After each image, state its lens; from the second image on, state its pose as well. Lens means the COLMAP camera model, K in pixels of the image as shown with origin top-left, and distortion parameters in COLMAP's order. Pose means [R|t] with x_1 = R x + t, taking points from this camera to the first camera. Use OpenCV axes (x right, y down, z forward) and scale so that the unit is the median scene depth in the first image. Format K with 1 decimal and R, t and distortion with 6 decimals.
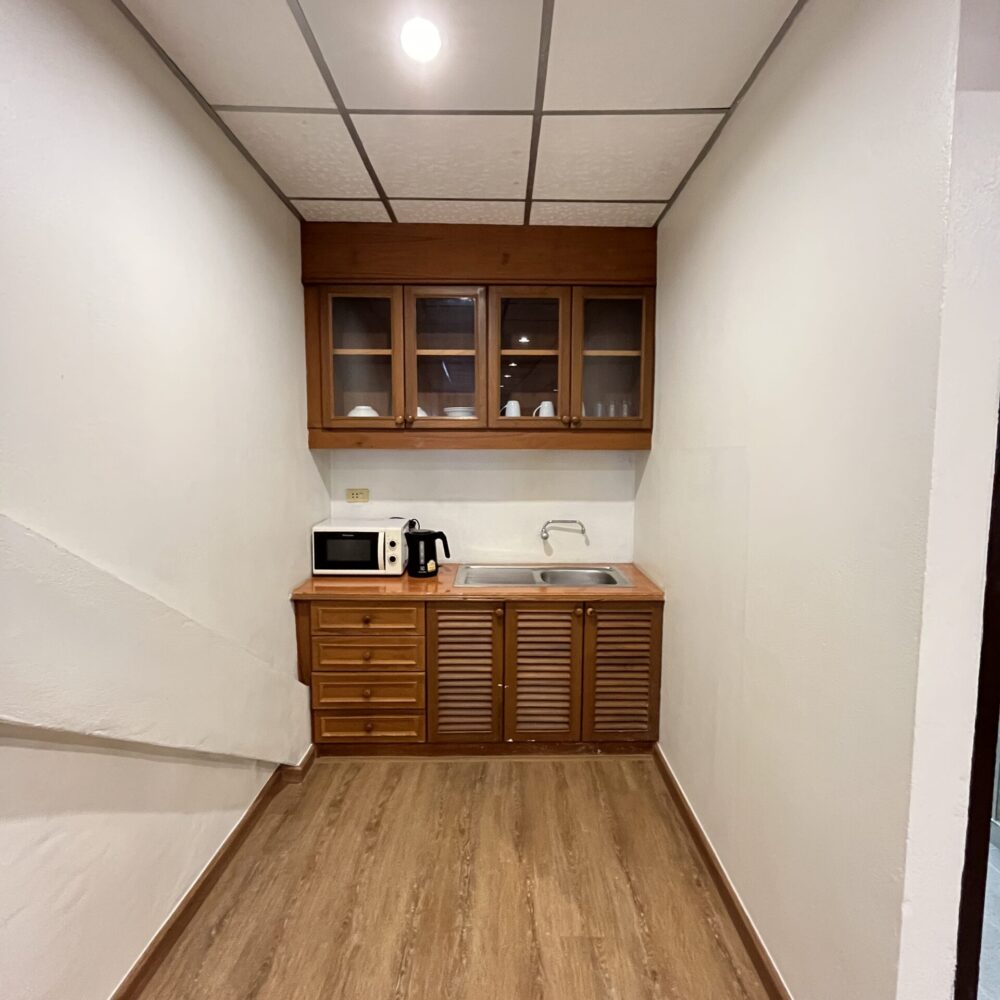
lens RADIAL K [[544.8, 0, 502.0], [0, 544.8, 496.2], [0, 0, 1]] dist [-0.002188, -0.000088]
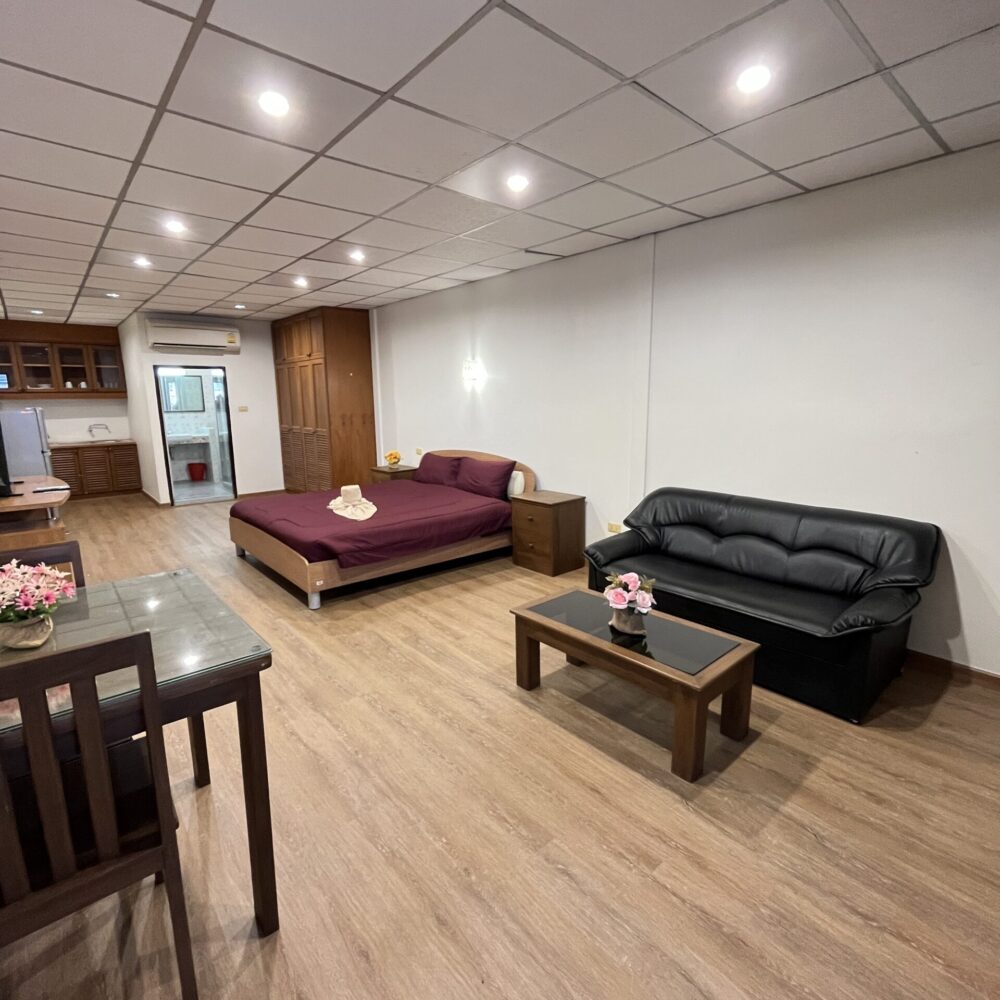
lens RADIAL K [[544.8, 0, 500.2], [0, 544.8, 500.3], [0, 0, 1]] dist [-0.002188, -0.000088]
pose [[0.746711, -0.132566, 0.651804, -0.235776], [0.068091, 0.990024, 0.123350, 0.247457], [-0.661654, -0.047725, 0.748289, -2.720383]]
